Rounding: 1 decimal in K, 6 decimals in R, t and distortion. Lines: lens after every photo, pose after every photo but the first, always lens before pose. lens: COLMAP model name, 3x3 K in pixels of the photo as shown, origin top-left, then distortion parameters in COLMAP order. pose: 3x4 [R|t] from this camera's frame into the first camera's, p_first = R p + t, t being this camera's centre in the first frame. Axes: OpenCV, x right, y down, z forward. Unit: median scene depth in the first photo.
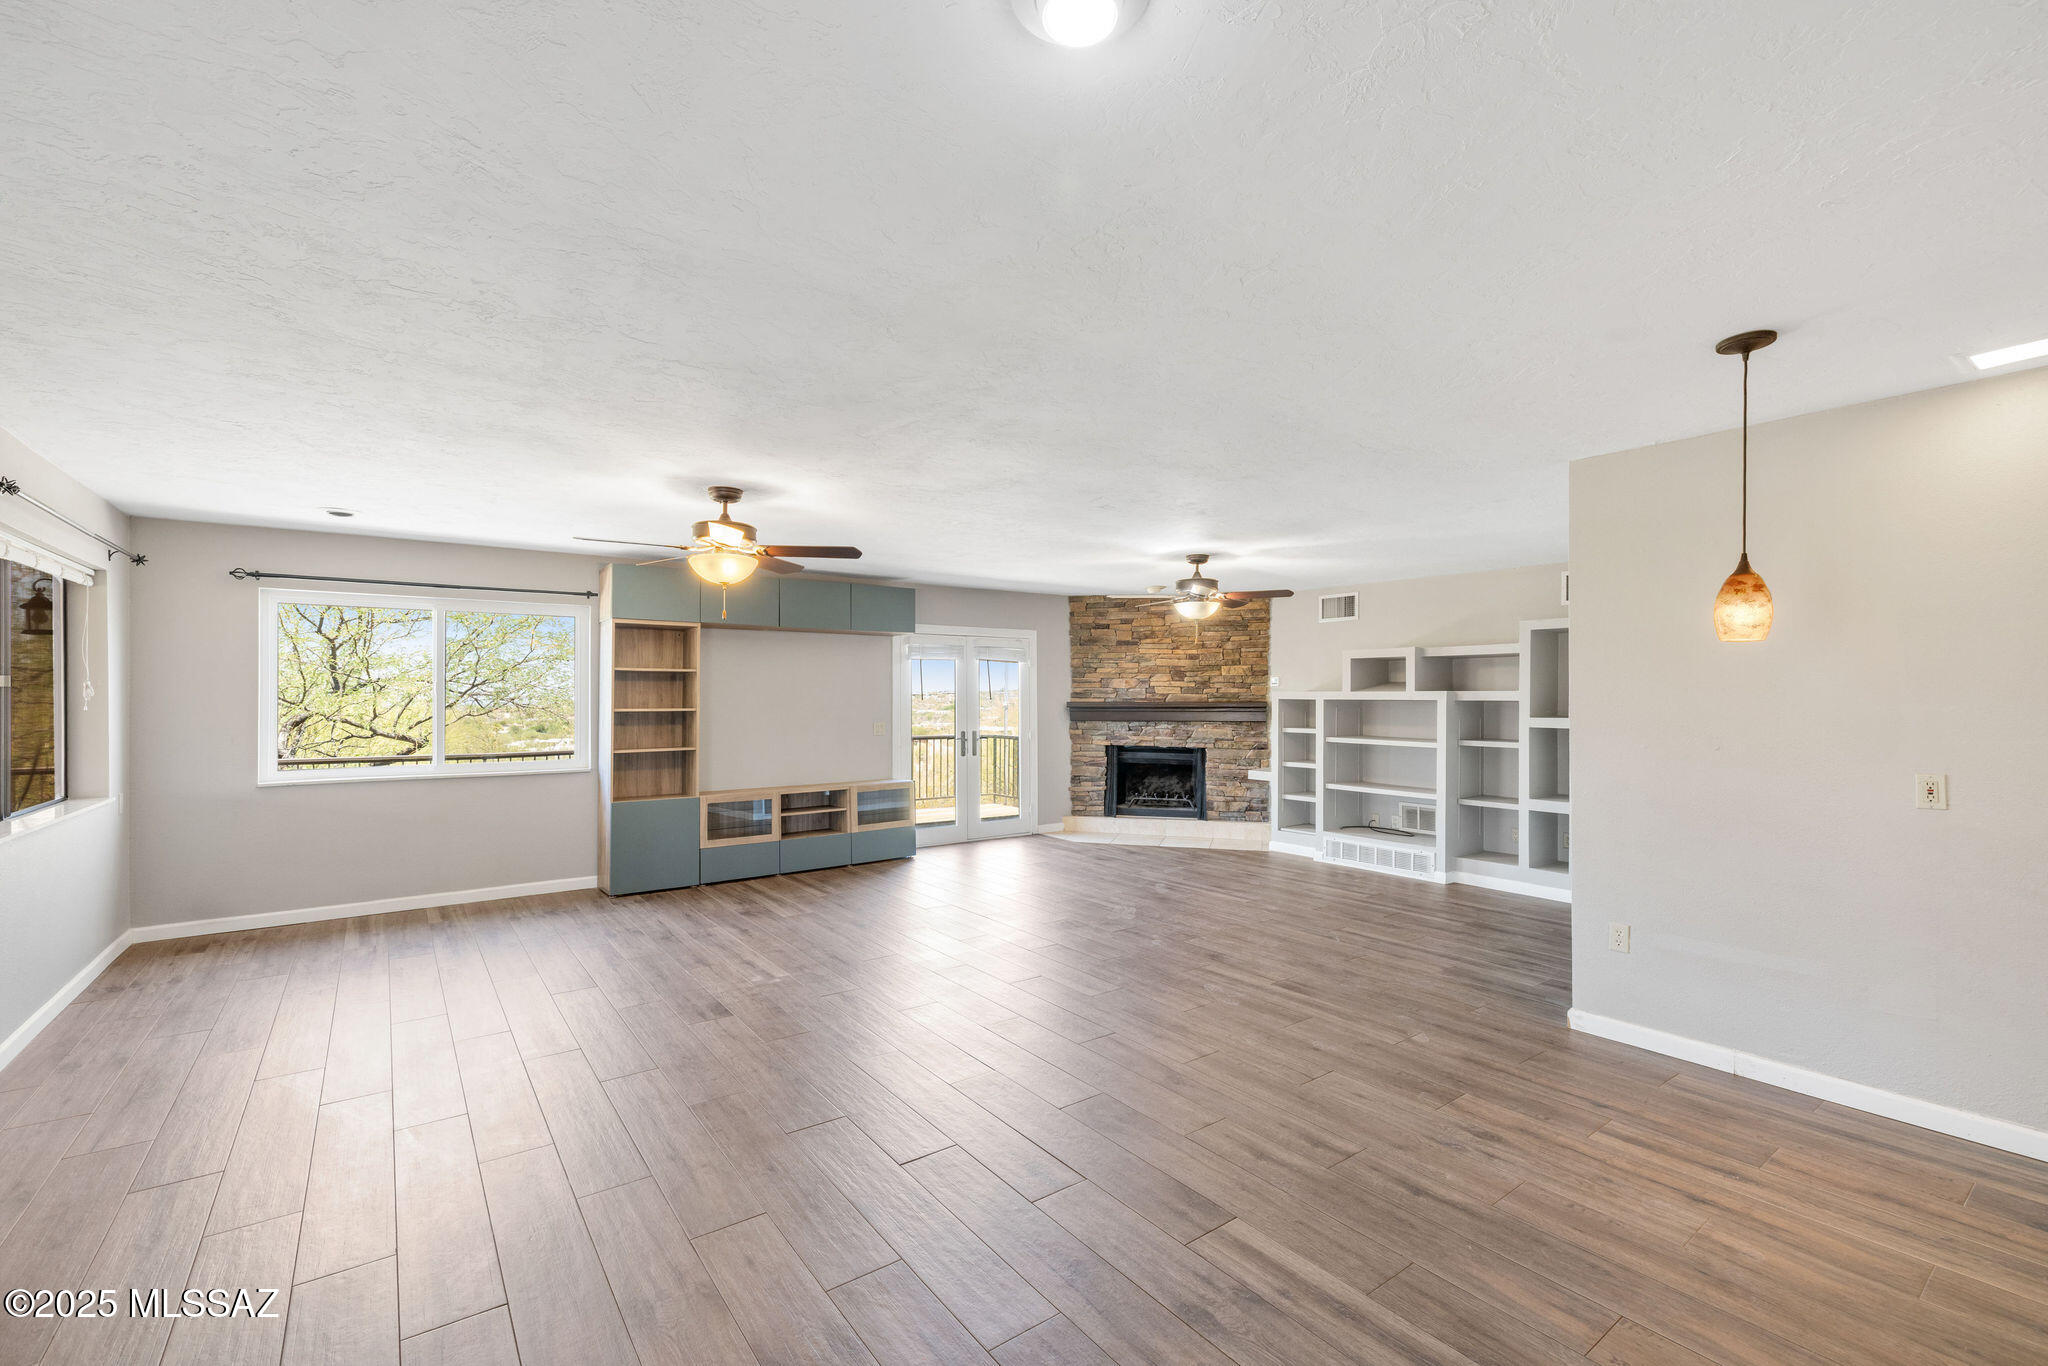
lens RADIAL K [[856.3, 0, 1025.5], [0, 856.3, 714.3], [0, 0, 1]] dist [-0.000804, -0.000113]
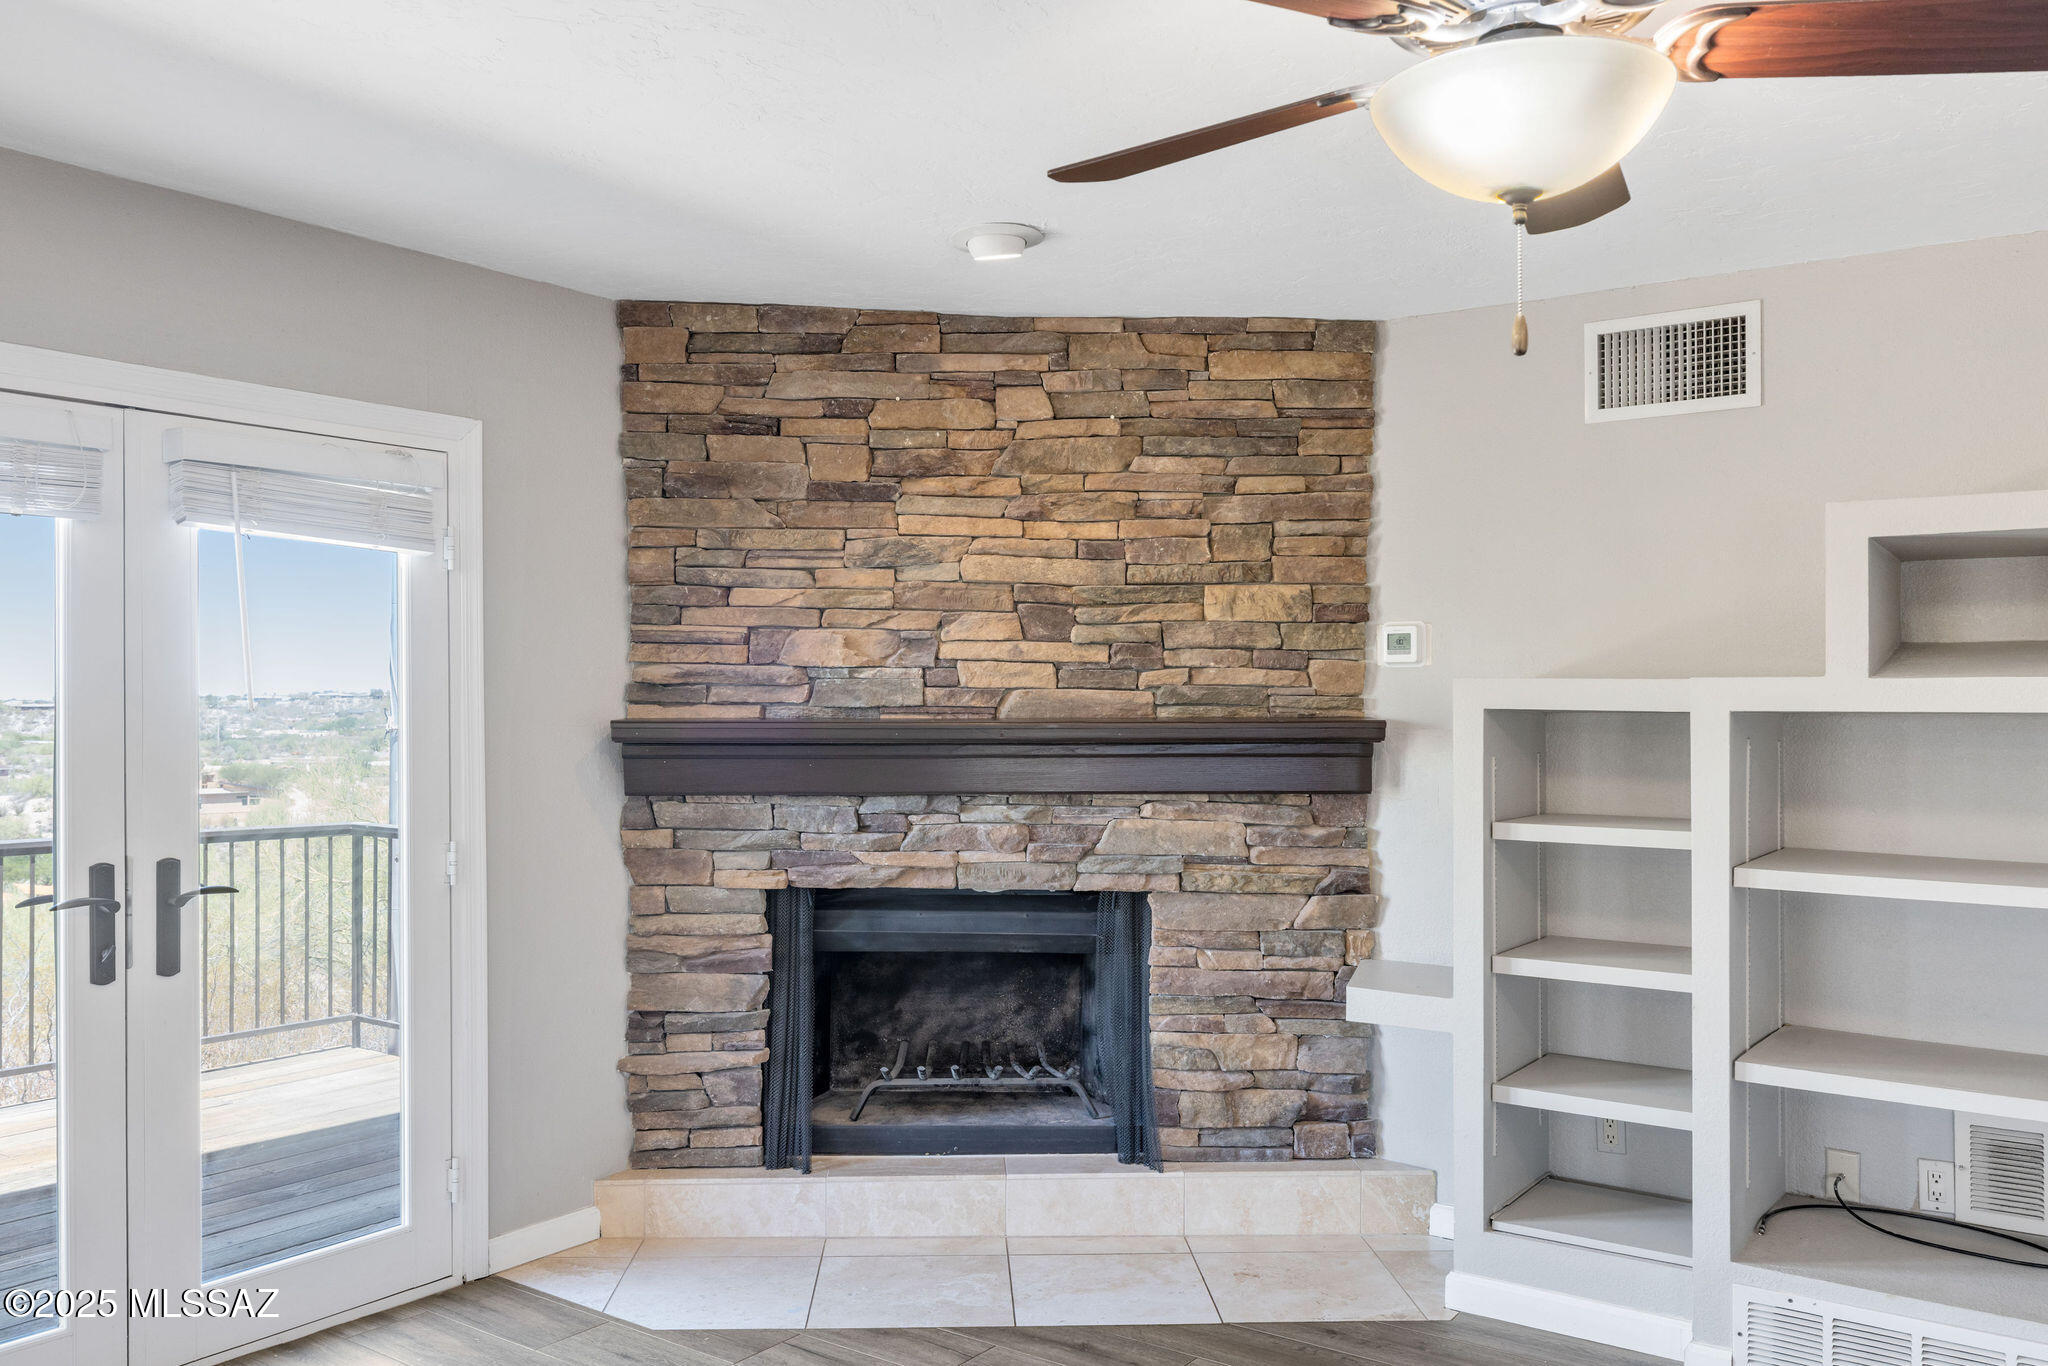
lens RADIAL K [[1607.6, 0, 1018.3], [0, 1607.6, 691.8], [0, 0, 1]] dist [0.000730, 0.000472]
pose [[0.950728, 0.002985, 0.310011, 0.016840], [0.005983, 0.999591, -0.027973, -0.009391], [-0.309967, 0.028449, 0.950321, 0.544956]]
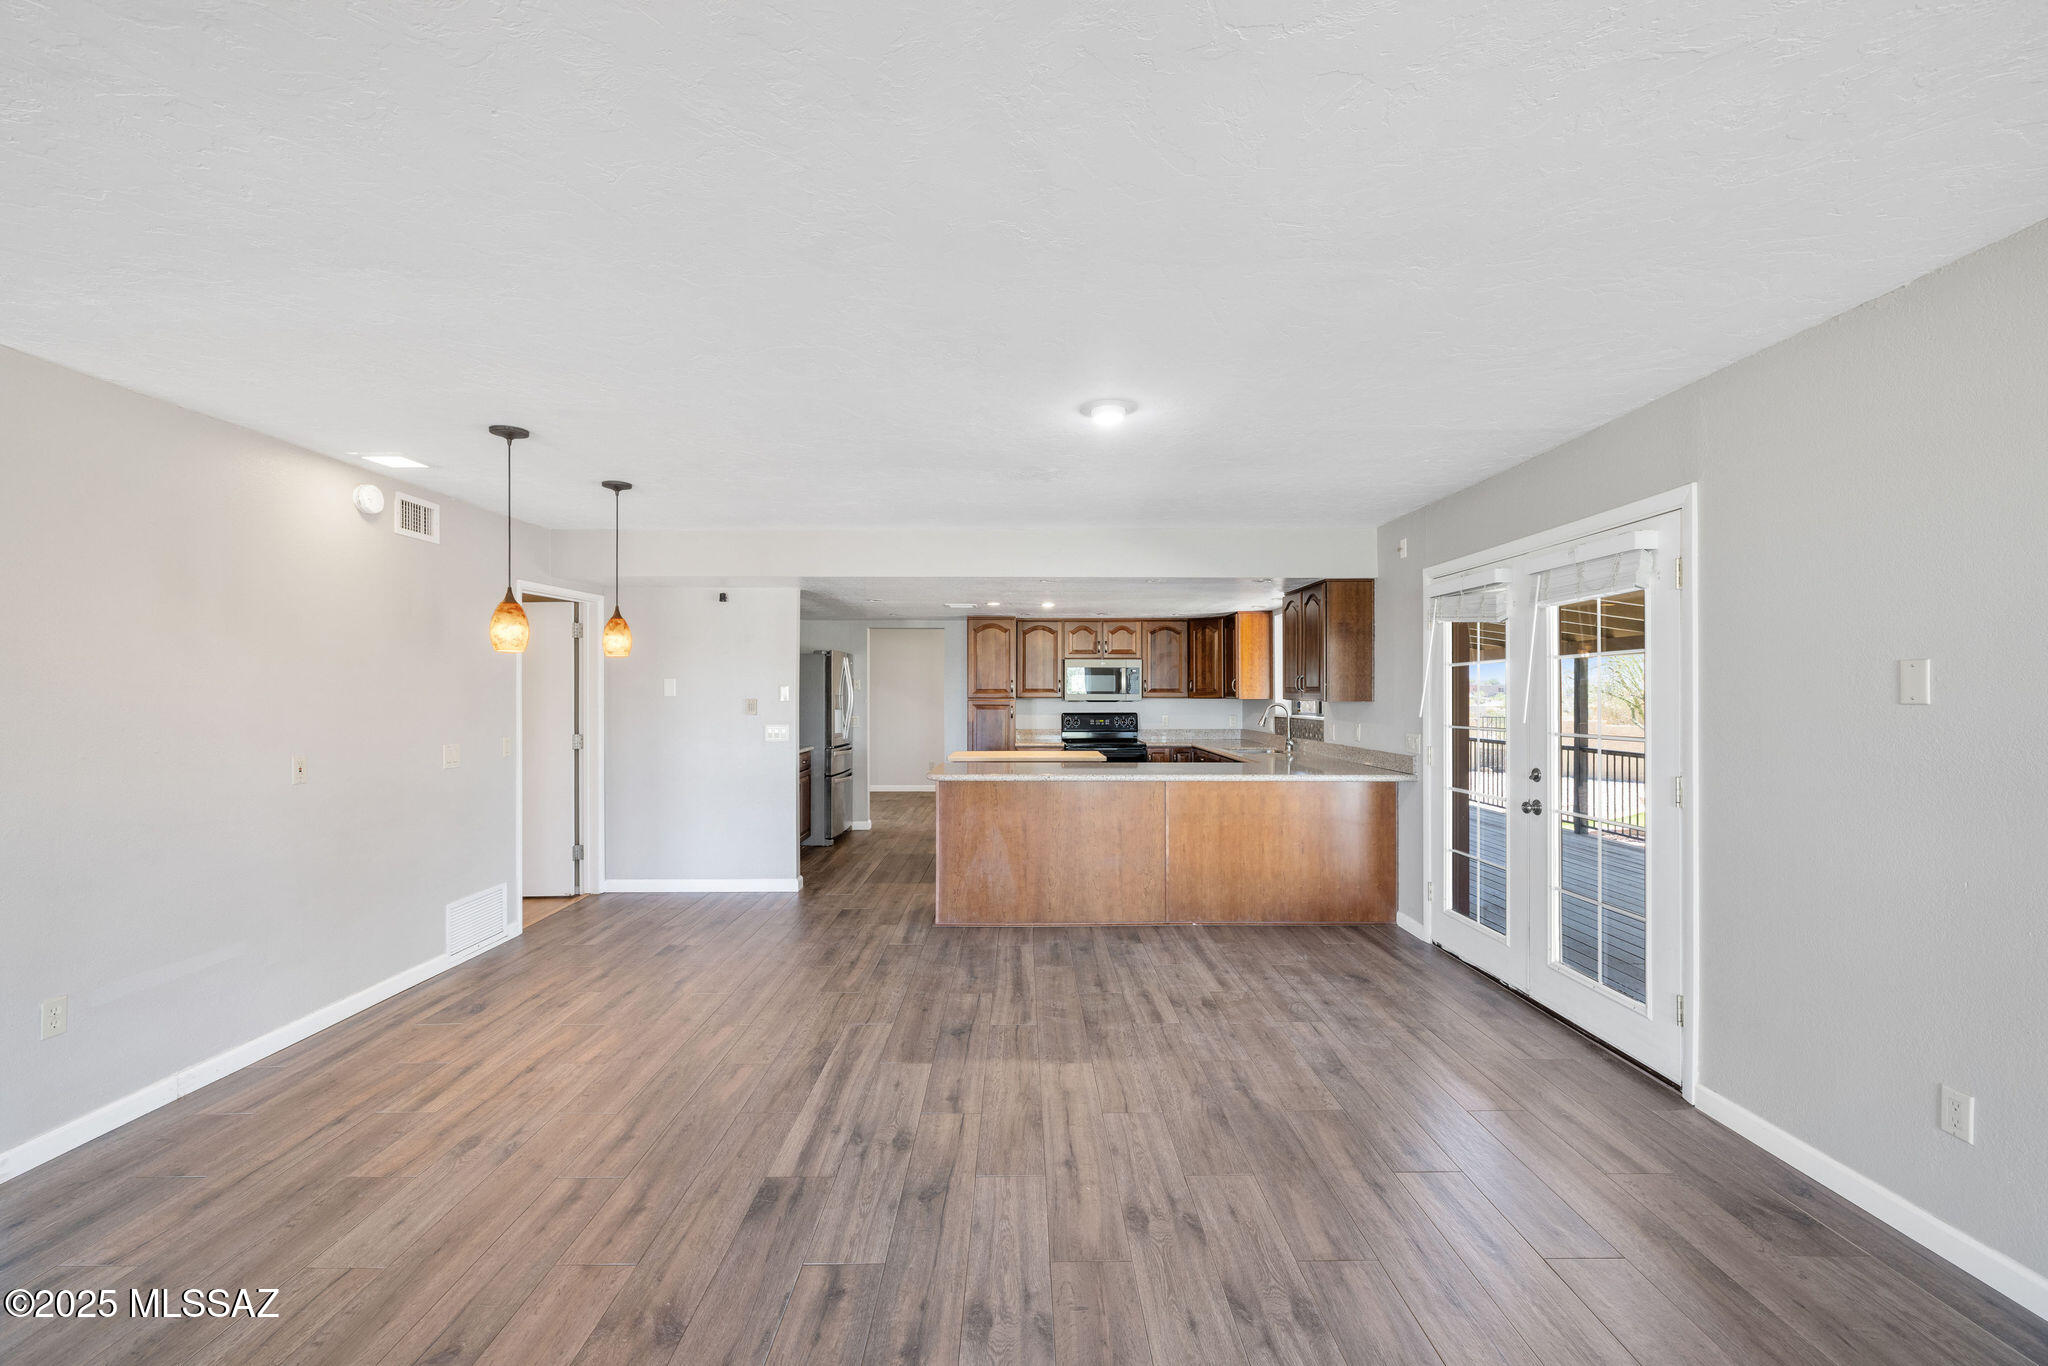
lens RADIAL K [[866.9, 0, 1031.7], [0, 866.9, 690.7], [0, 0, 1]] dist [0.002298, 0.000074]
pose [[-0.805142, 0.003869, 0.593069, -0.181804], [0.017182, 0.999711, 0.016804, -0.008595], [-0.592833, 0.023720, -0.804976, 0.455203]]
